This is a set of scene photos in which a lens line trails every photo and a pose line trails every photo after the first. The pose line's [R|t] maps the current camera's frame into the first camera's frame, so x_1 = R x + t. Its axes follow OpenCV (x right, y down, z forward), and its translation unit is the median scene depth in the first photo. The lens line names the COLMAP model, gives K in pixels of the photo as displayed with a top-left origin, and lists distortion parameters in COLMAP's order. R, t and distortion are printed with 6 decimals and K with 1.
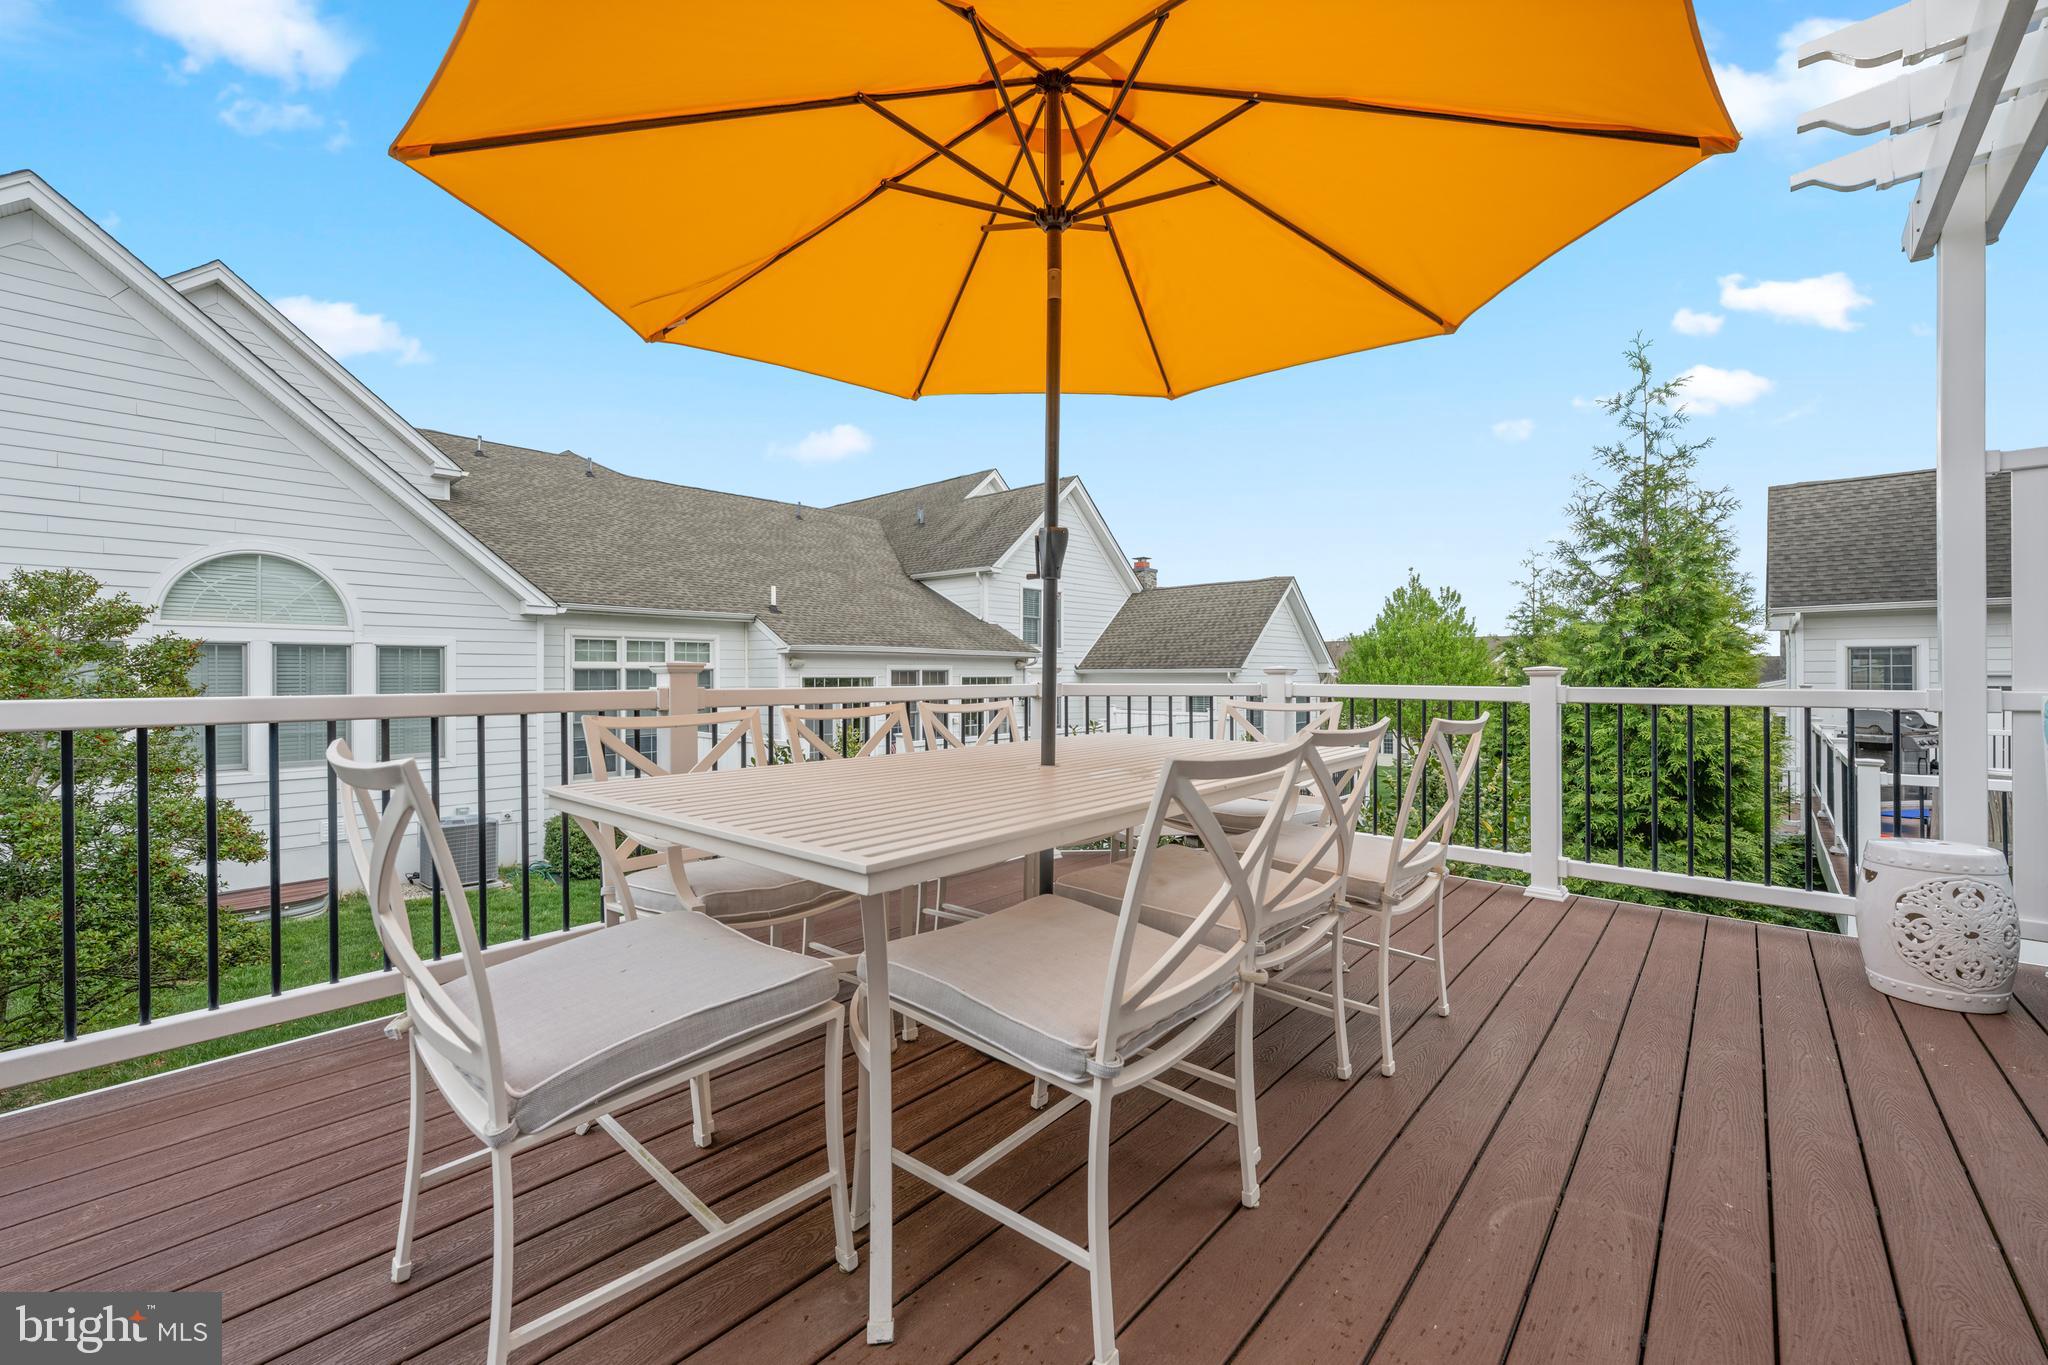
lens RADIAL K [[820.1, 0, 1023.0], [0, 820.1, 676.4], [0, 0, 1]] dist [-0.001316, -0.000189]
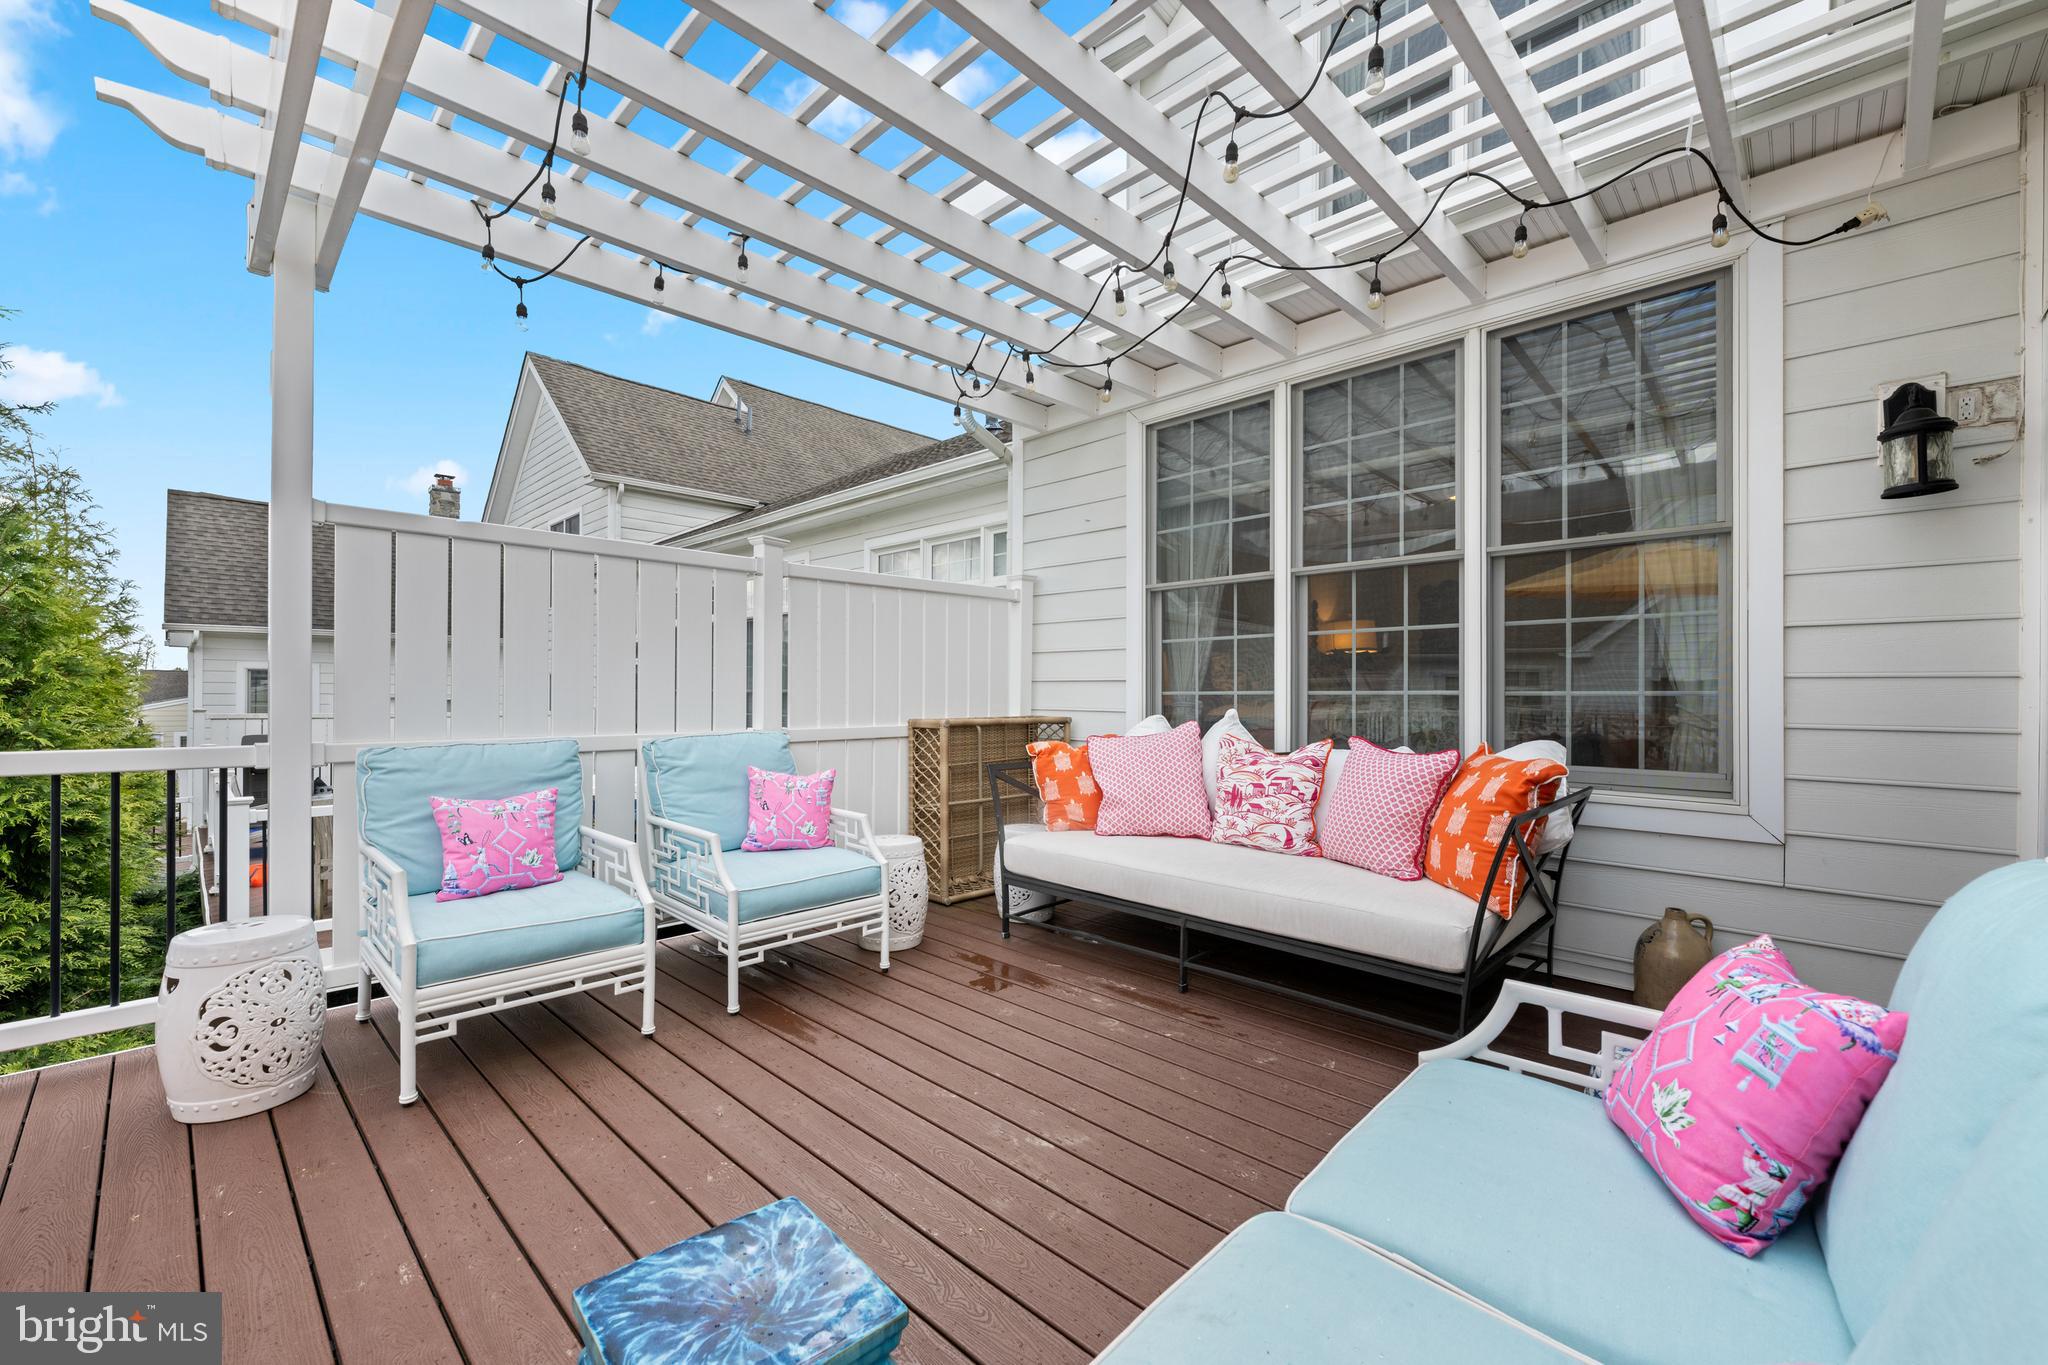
lens RADIAL K [[833.8, 0, 1017.6], [0, 833.8, 687.0], [0, 0, 1]] dist [0.001874, 0.000199]
pose [[0.044694, 0.010638, 0.998944, 0.039229], [-0.003534, 0.999939, -0.010490, -0.007642], [-0.998994, -0.003062, 0.044728, 0.020322]]
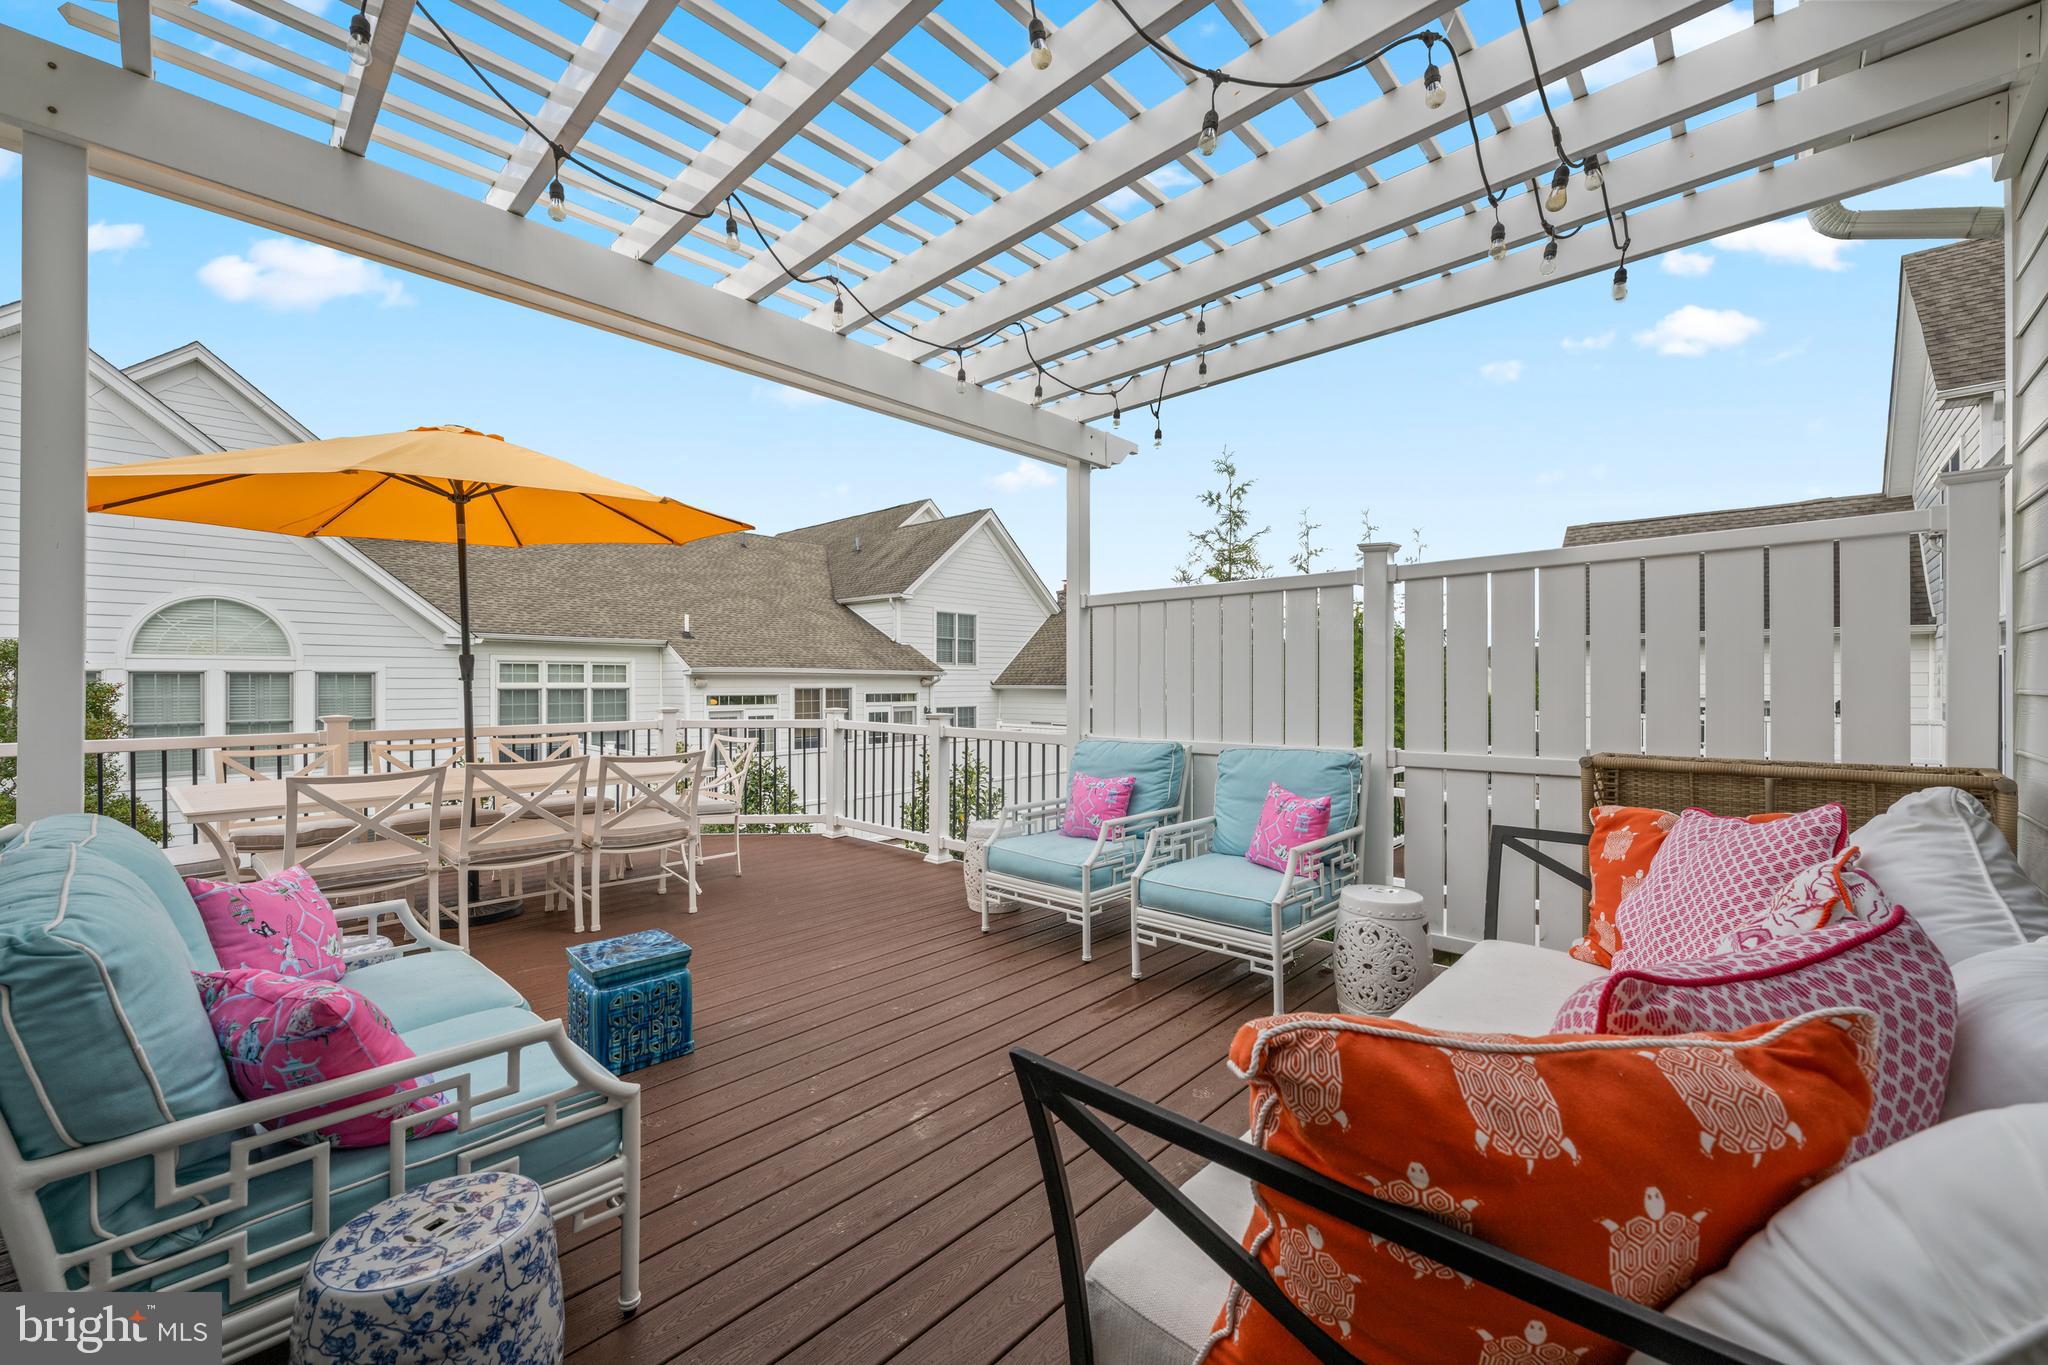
lens RADIAL K [[813.0, 0, 1017.6], [0, 813.0, 679.8], [0, 0, 1]] dist [0.000644, 0.000088]
pose [[0.999778, 0.002005, -0.020963, 0.188751], [-0.002127, 0.999981, -0.005809, -0.015312], [0.020951, 0.005853, 0.999763, -0.122079]]
